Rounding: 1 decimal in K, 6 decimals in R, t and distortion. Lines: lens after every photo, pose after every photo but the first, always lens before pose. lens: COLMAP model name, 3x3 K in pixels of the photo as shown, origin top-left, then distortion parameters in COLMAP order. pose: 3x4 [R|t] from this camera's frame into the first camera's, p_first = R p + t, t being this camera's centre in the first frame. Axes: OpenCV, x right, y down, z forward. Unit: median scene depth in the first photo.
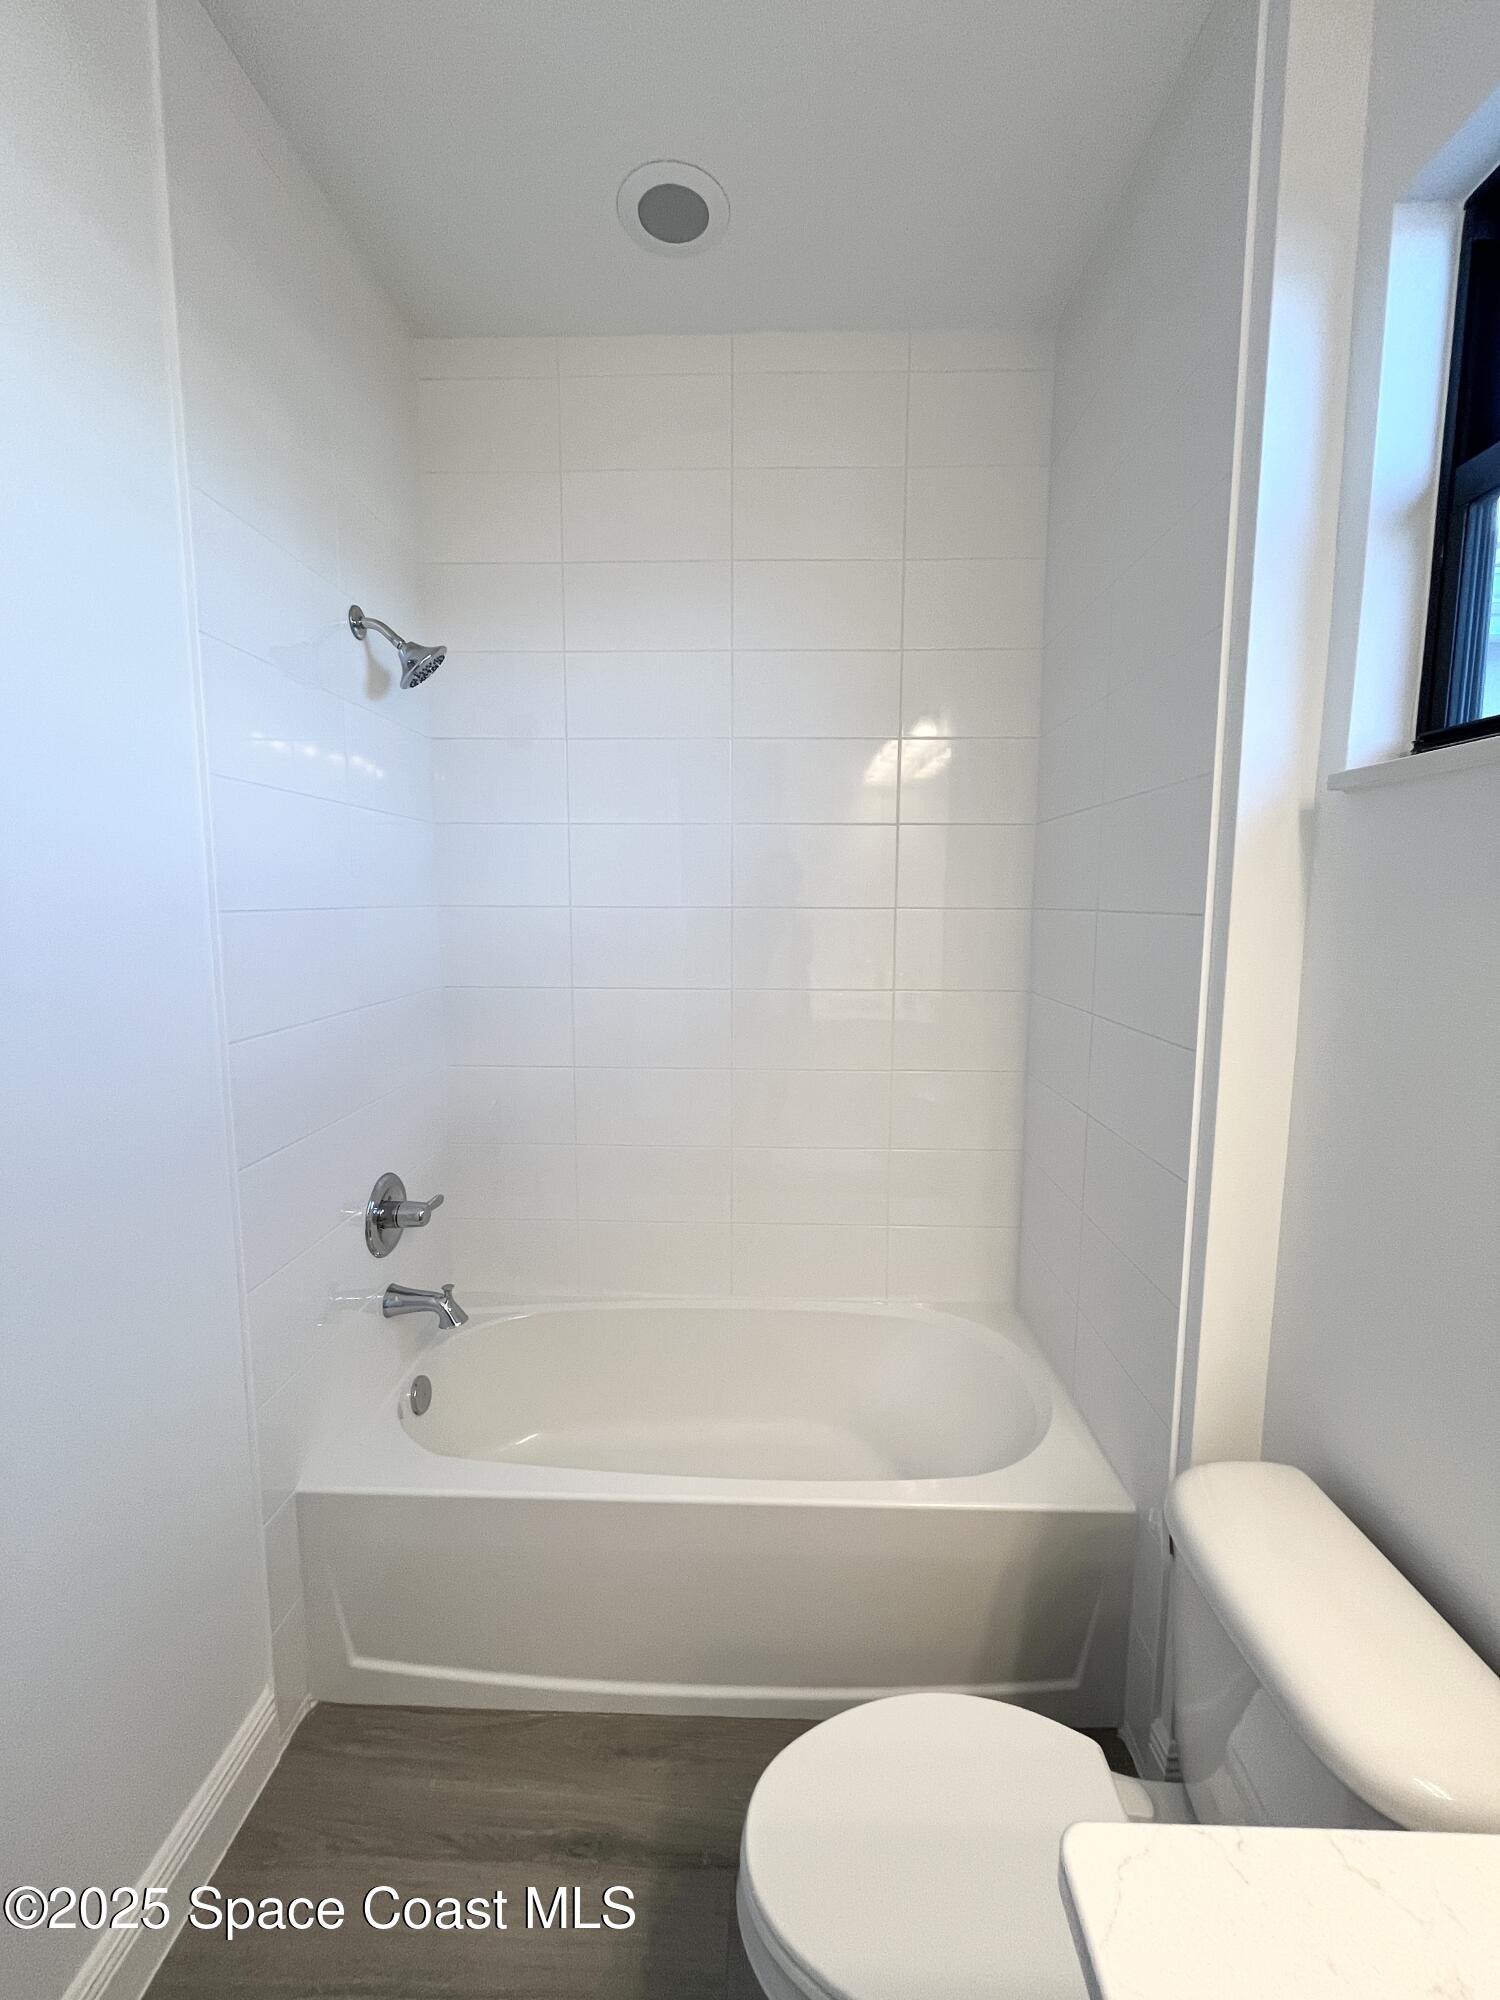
lens RADIAL K [[808.9, 0, 752.0], [0, 808.9, 996.1], [0, 0, 1]] dist [-0.003222, -0.000263]
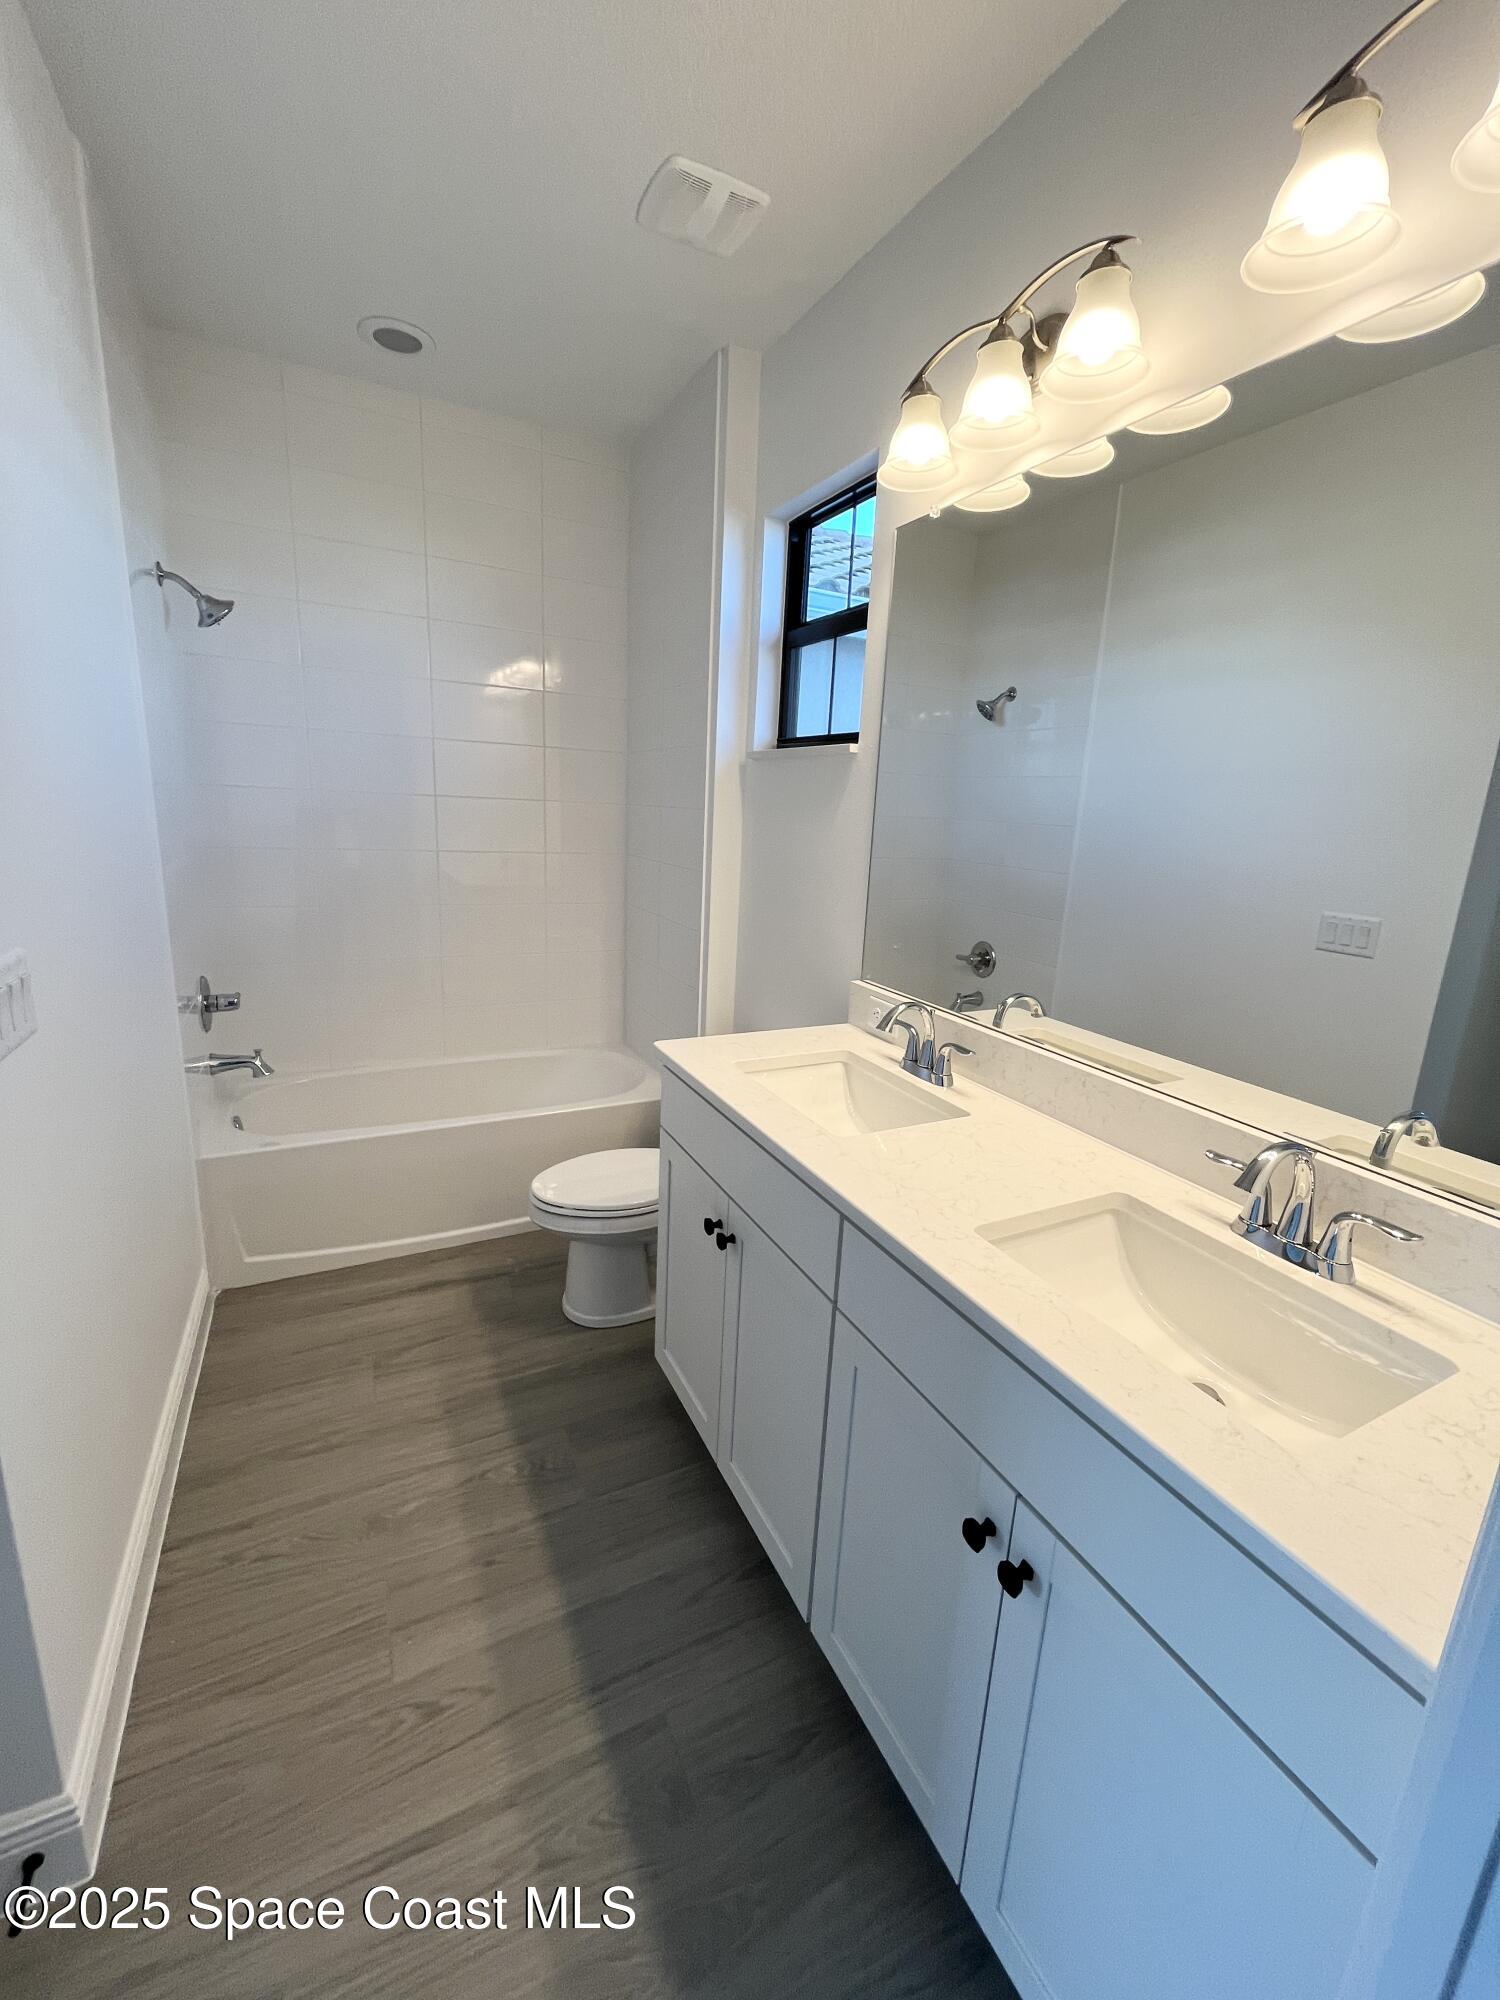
lens RADIAL K [[808.9, 0, 751.3], [0, 808.9, 993.2], [0, 0, 1]] dist [-0.003222, -0.000263]
pose [[0.878191, -0.067209, 0.473565, -0.304085], [0.009492, 0.992333, 0.123231, 0.091215], [-0.478217, -0.103726, 0.872095, -0.777652]]
